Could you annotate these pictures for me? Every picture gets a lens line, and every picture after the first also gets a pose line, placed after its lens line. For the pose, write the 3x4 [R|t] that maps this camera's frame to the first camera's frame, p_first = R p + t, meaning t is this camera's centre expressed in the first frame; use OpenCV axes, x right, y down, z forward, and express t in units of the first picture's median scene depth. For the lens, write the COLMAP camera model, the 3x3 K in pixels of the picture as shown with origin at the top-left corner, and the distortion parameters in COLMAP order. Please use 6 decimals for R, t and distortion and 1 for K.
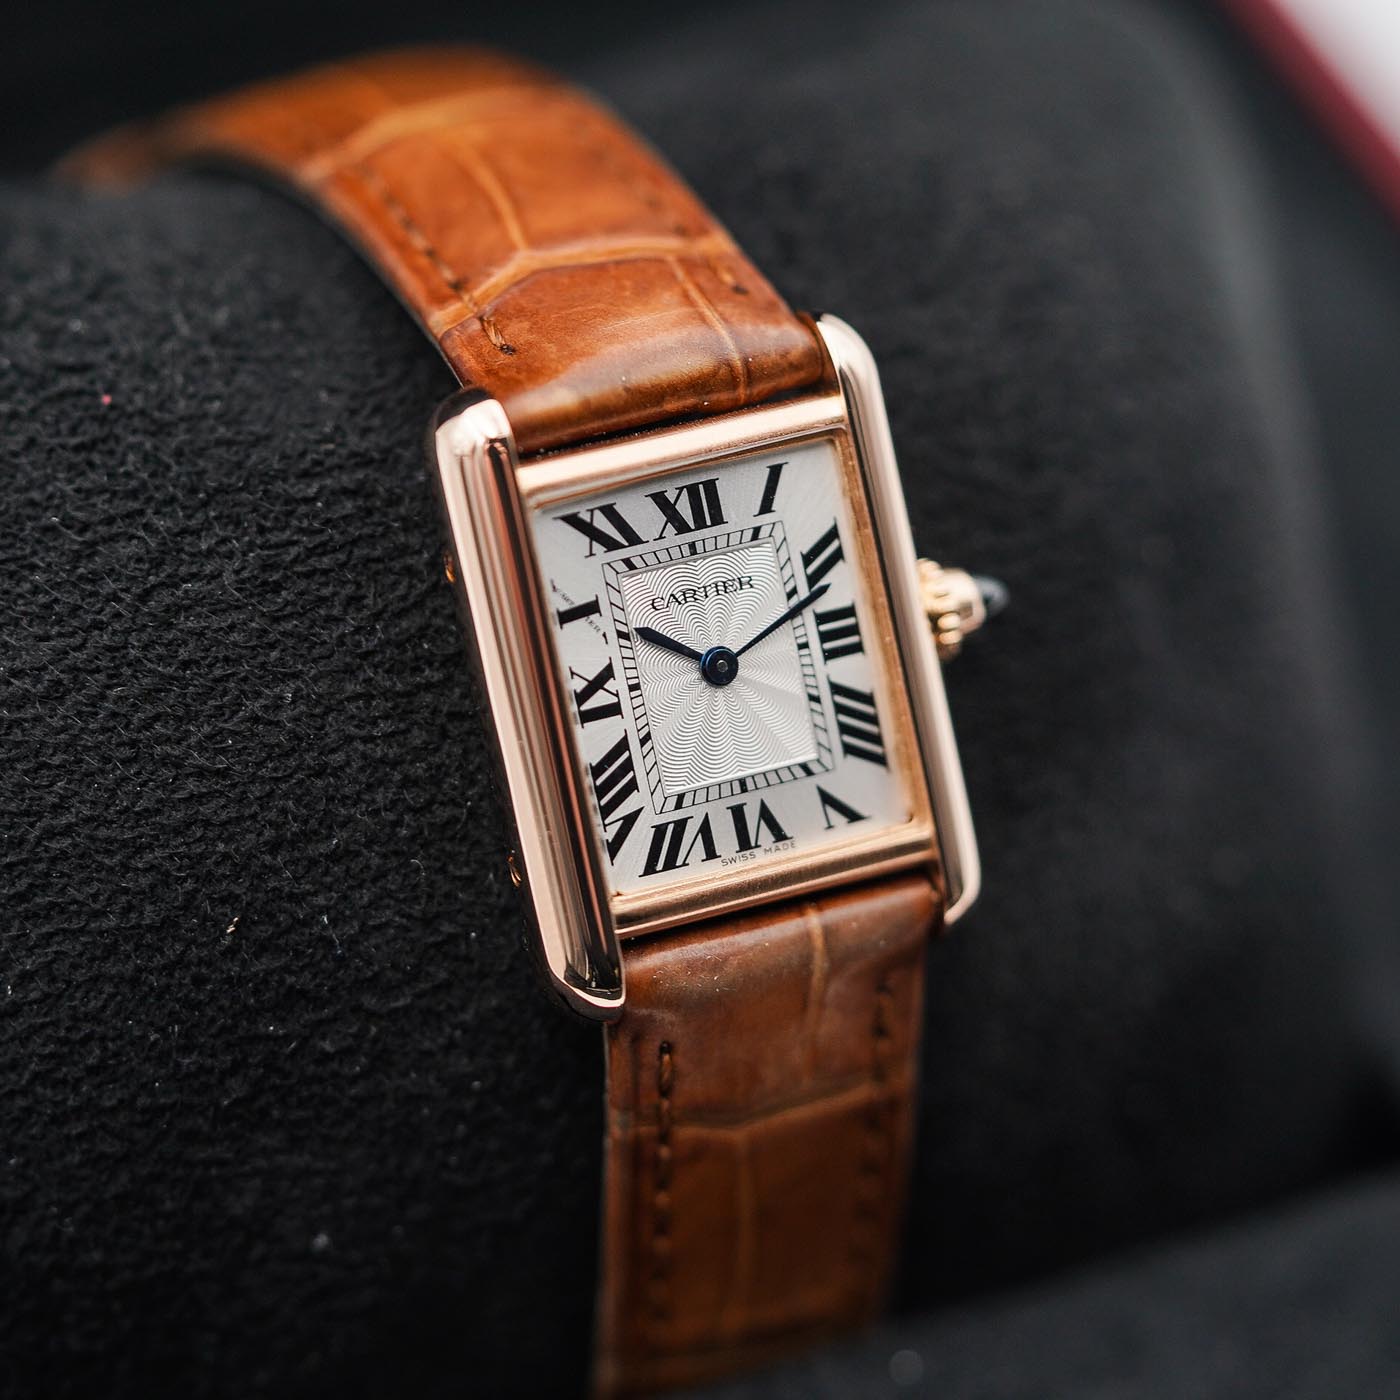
lens RADIAL K [[8834.8, 0, 700.0], [0, 8834.8, 700.0], [0, 0, 1]] dist [1.508465, 10.196220]
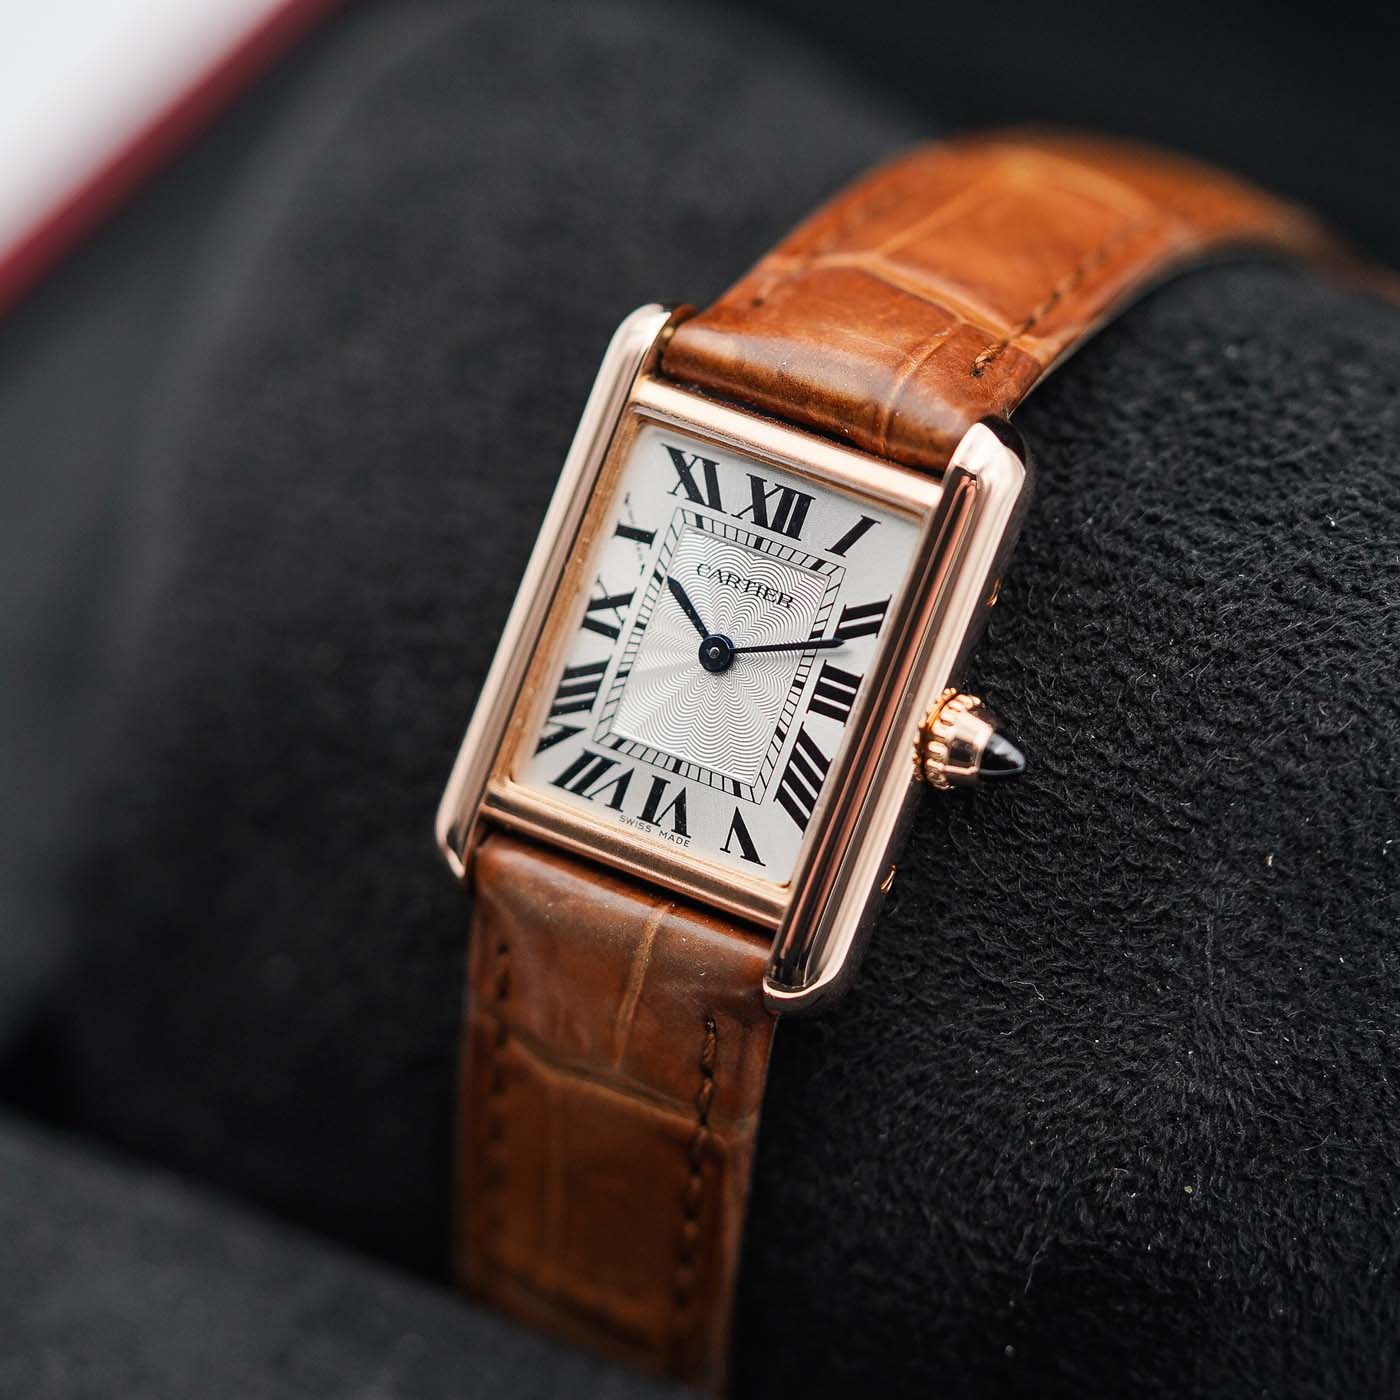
lens RADIAL K [[8834.8, 0, 700.0], [0, 8834.8, 700.0], [0, 0, 1]] dist [1.508465, 10.196220]
pose [[0.567257, 0.447160, -0.691569, 0.709524], [-0.520464, 0.845445, 0.119747, -0.120506], [0.638230, 0.292010, 0.712315, 0.272010]]
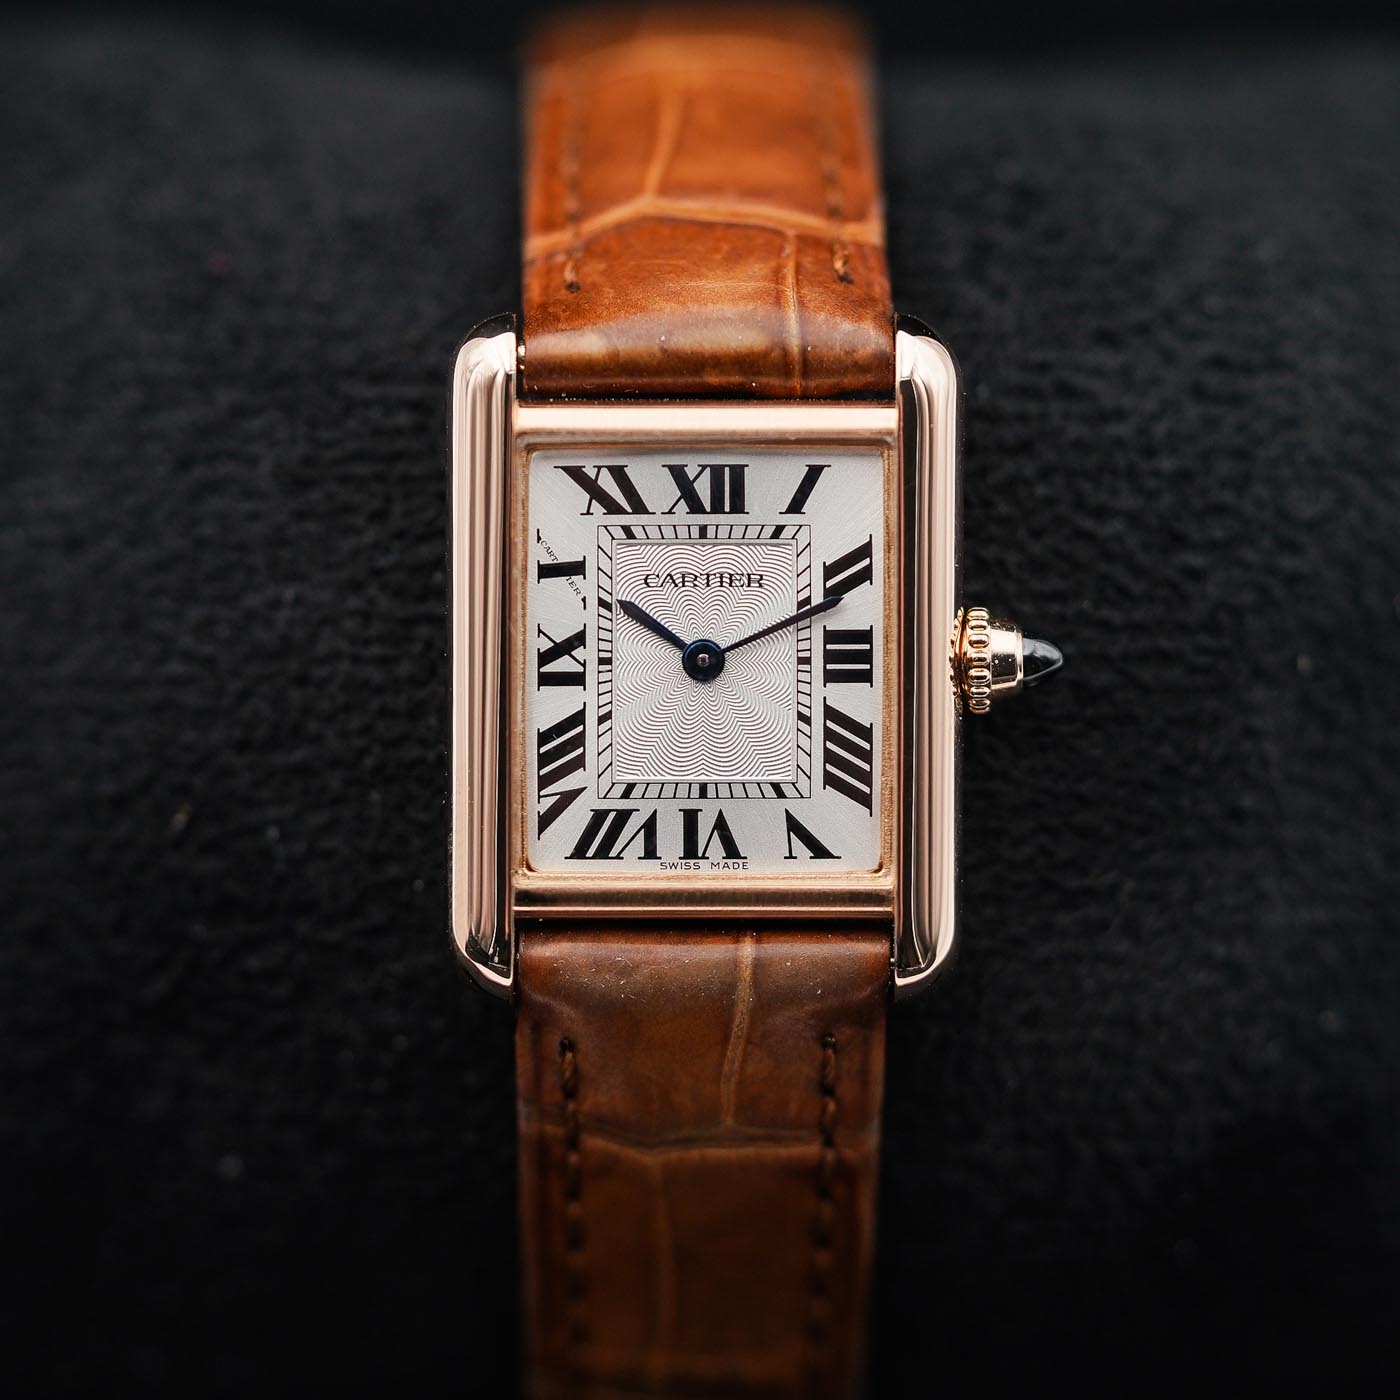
lens RADIAL K [[8834.8, 0, 700.0], [0, 8834.8, 700.0], [0, 0, 1]] dist [1.508465, 10.196220]
pose [[0.905513, 0.210598, -0.368368, 0.348209], [-0.220706, 0.975225, 0.015006, -0.013710], [0.362401, 0.067713, 0.929559, 0.127333]]
